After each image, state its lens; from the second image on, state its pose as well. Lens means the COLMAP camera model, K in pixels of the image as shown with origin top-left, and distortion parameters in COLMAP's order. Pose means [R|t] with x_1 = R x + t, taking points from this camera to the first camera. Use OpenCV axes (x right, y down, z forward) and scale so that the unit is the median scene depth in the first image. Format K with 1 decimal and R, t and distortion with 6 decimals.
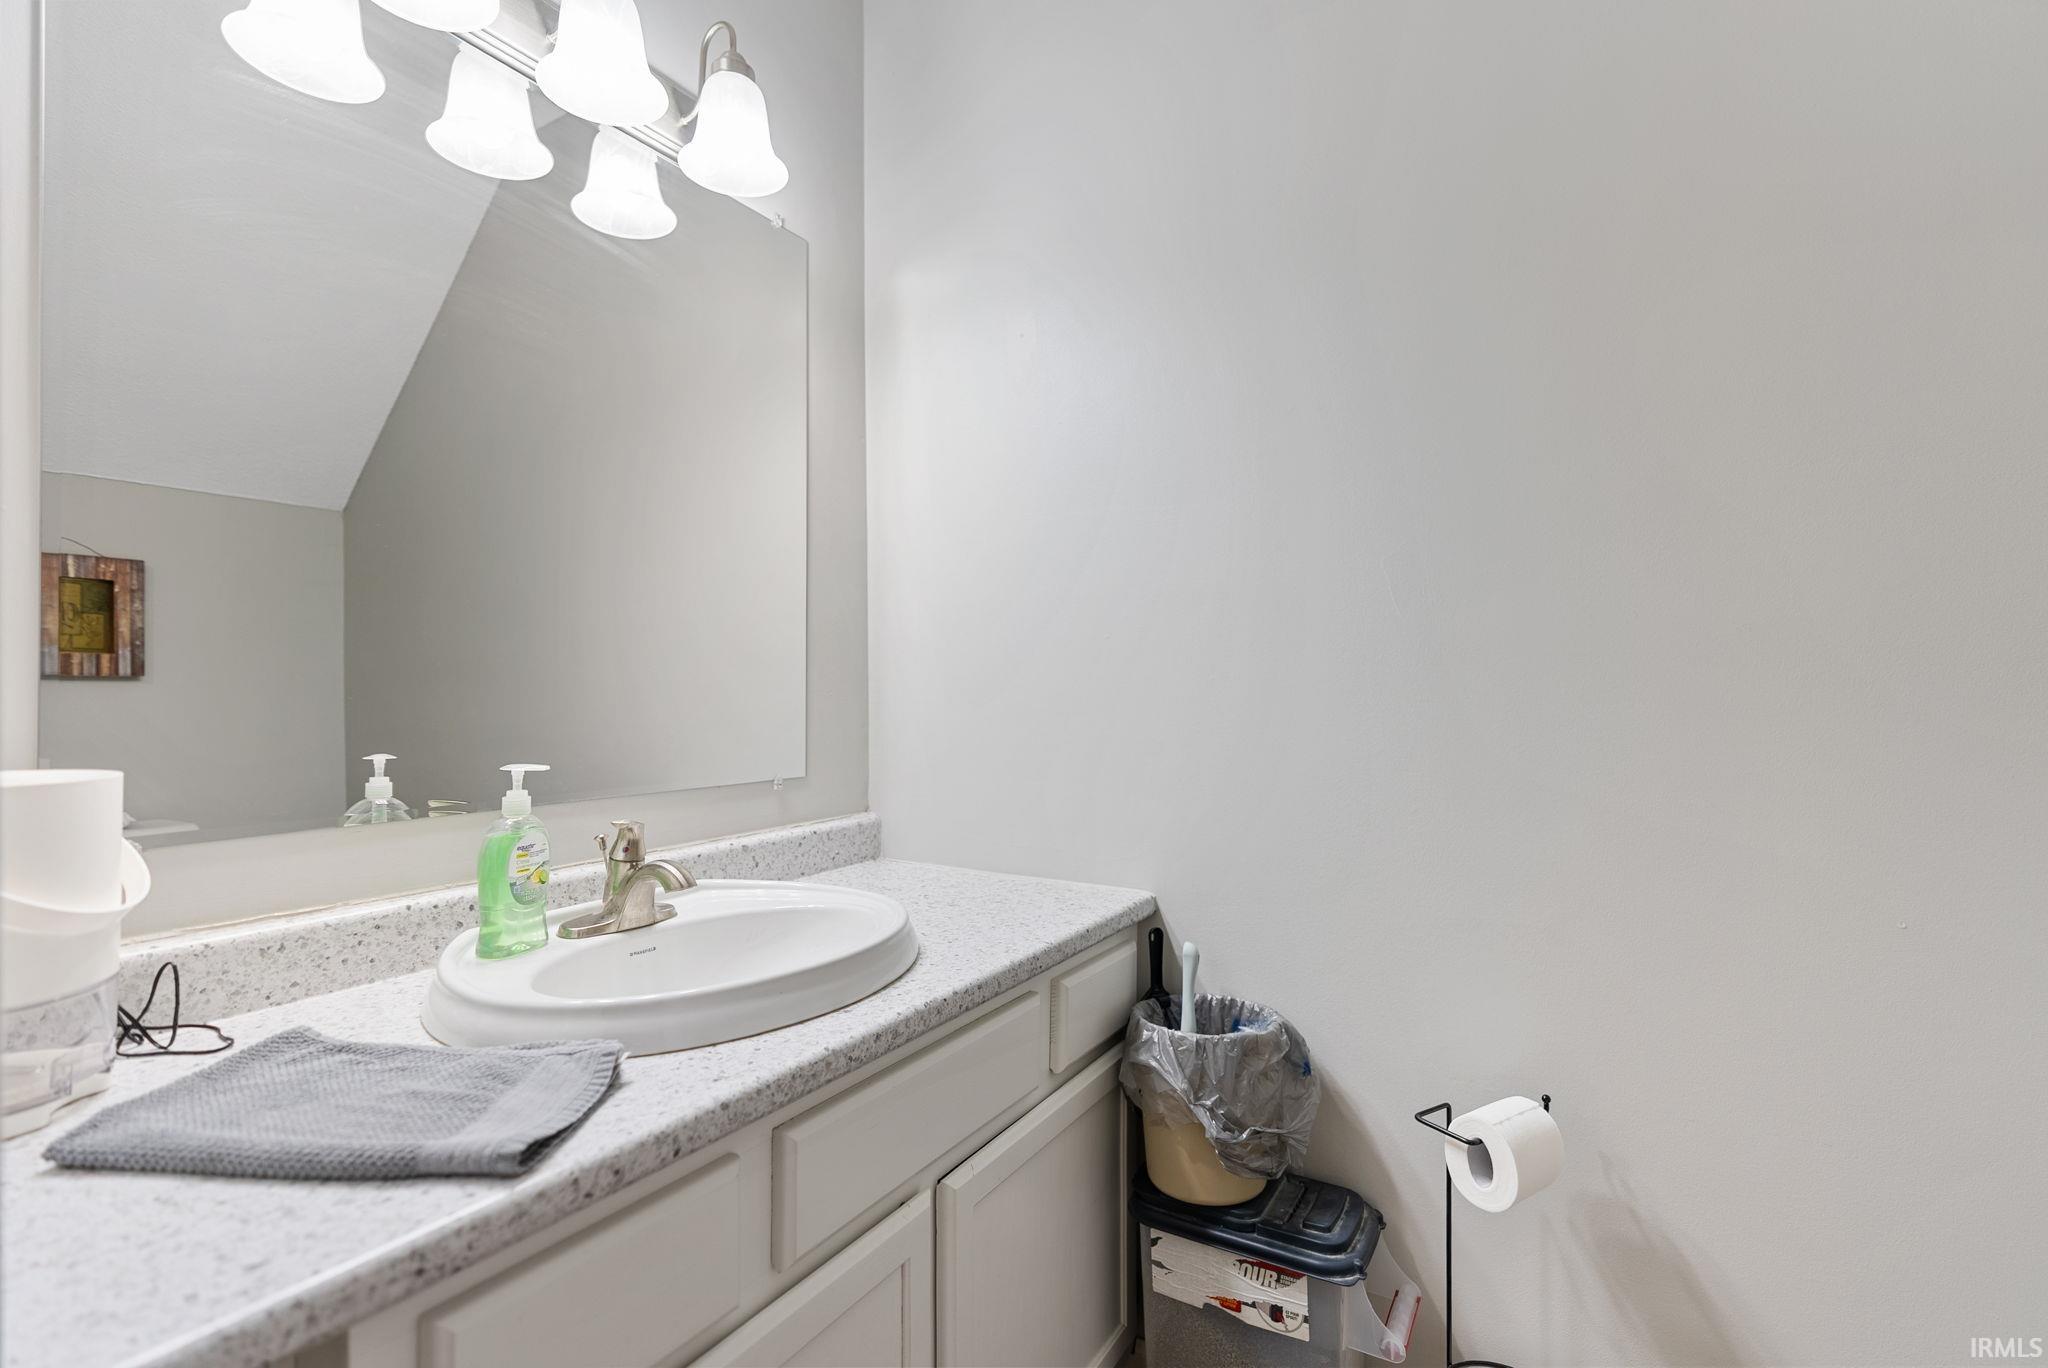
lens RADIAL K [[948.8, 0, 1028.3], [0, 948.8, 684.0], [0, 0, 1]] dist [-0.005509, 0.004182]
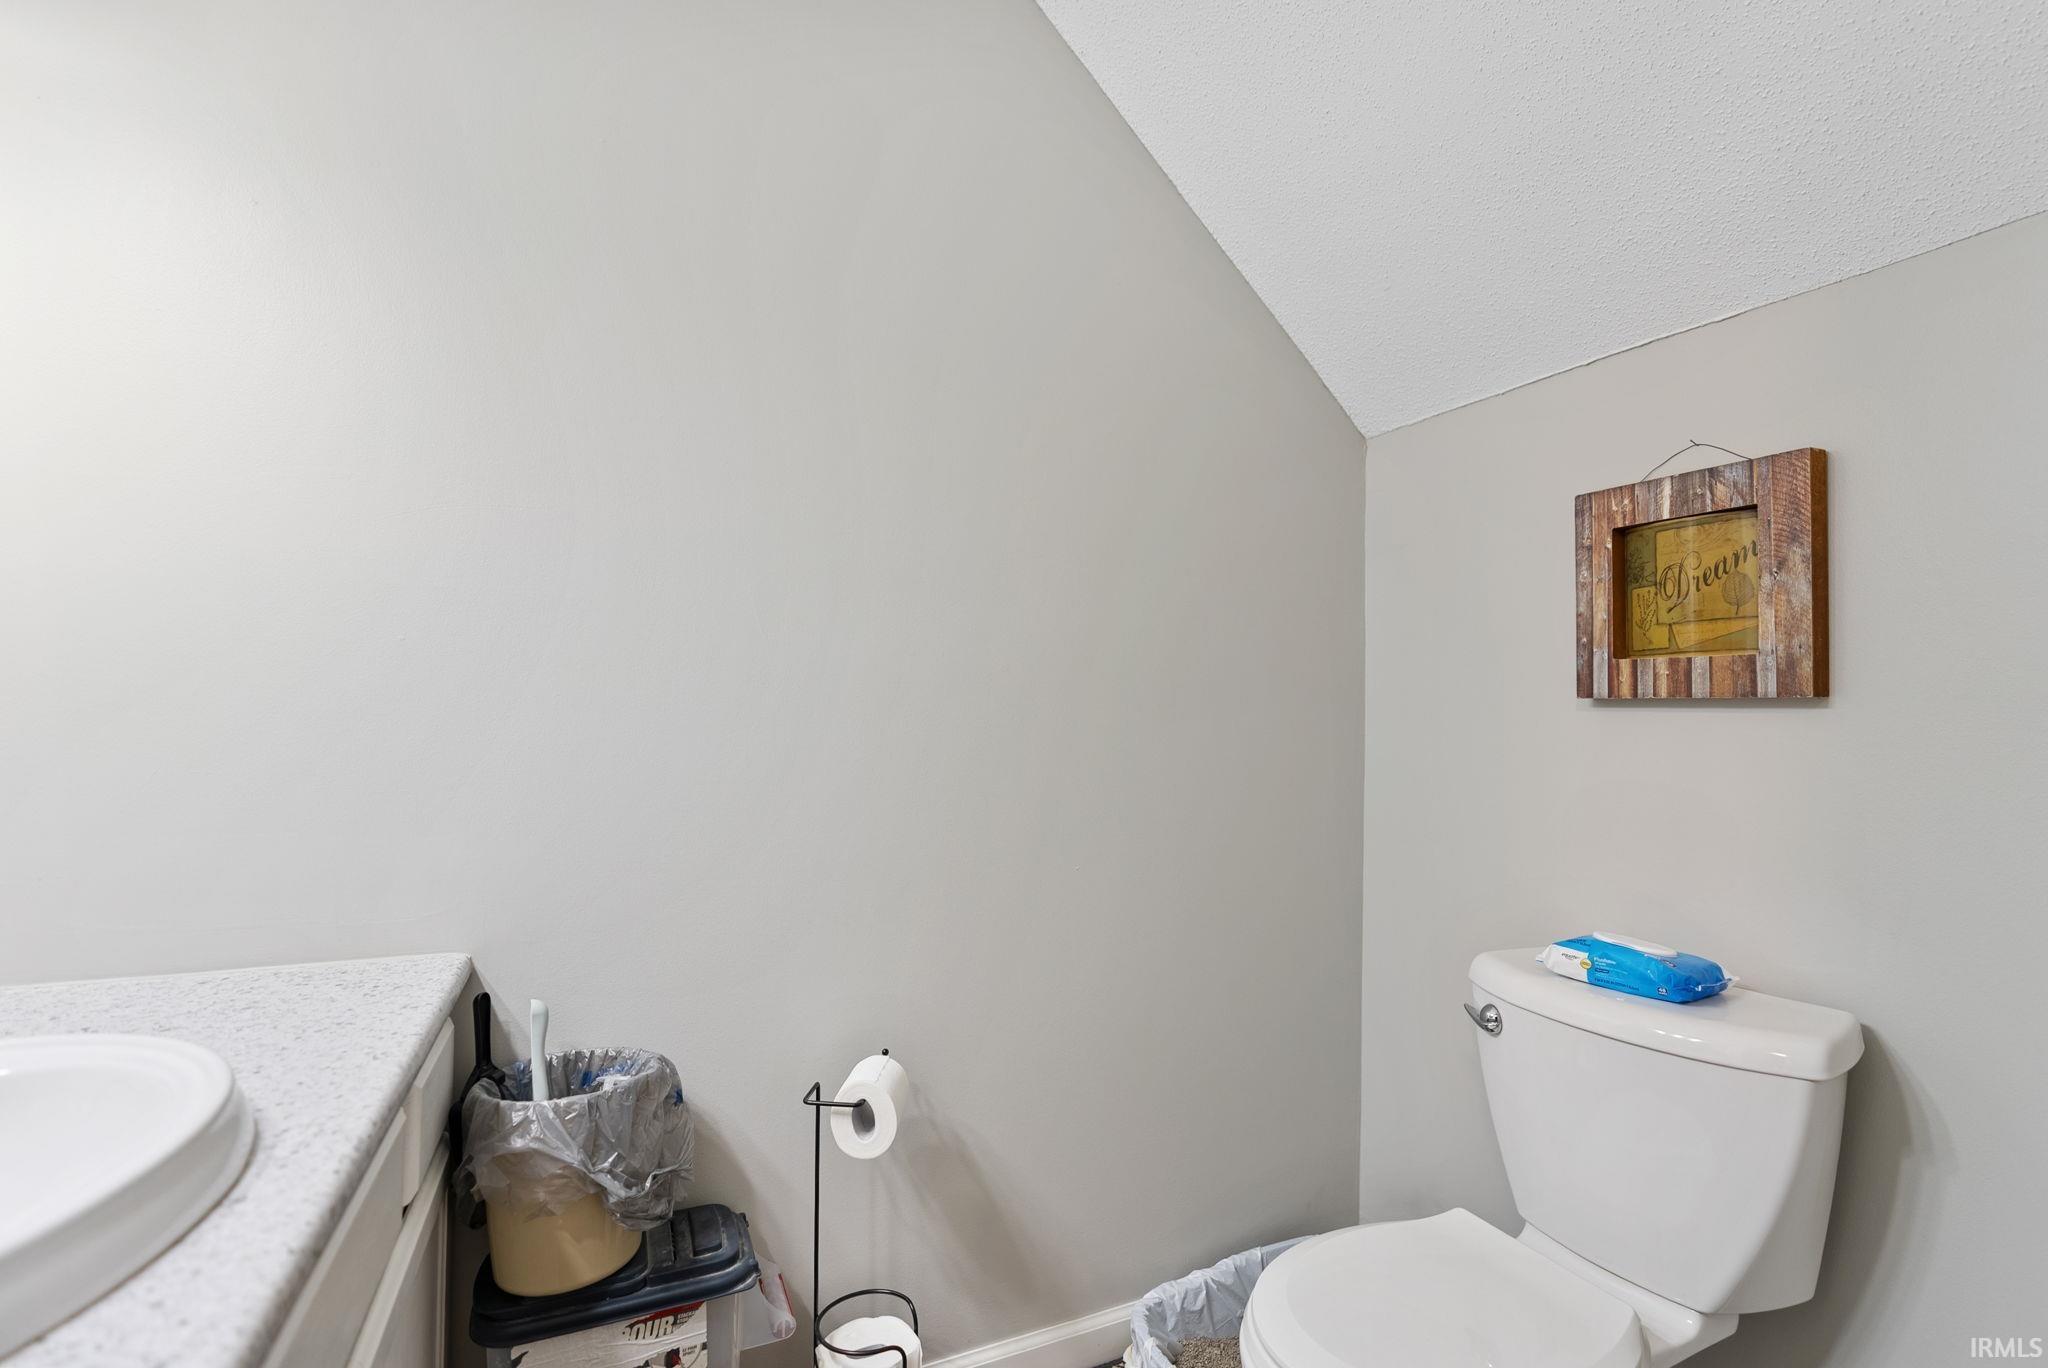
lens RADIAL K [[948.8, 0, 1033.2], [0, 948.8, 695.4], [0, 0, 1]] dist [-0.005509, 0.004182]
pose [[0.573414, 0.025537, 0.818868, -0.325212], [-0.015703, 0.999673, -0.020180, 0.005073], [-0.819115, -0.001288, 0.573627, 0.146063]]
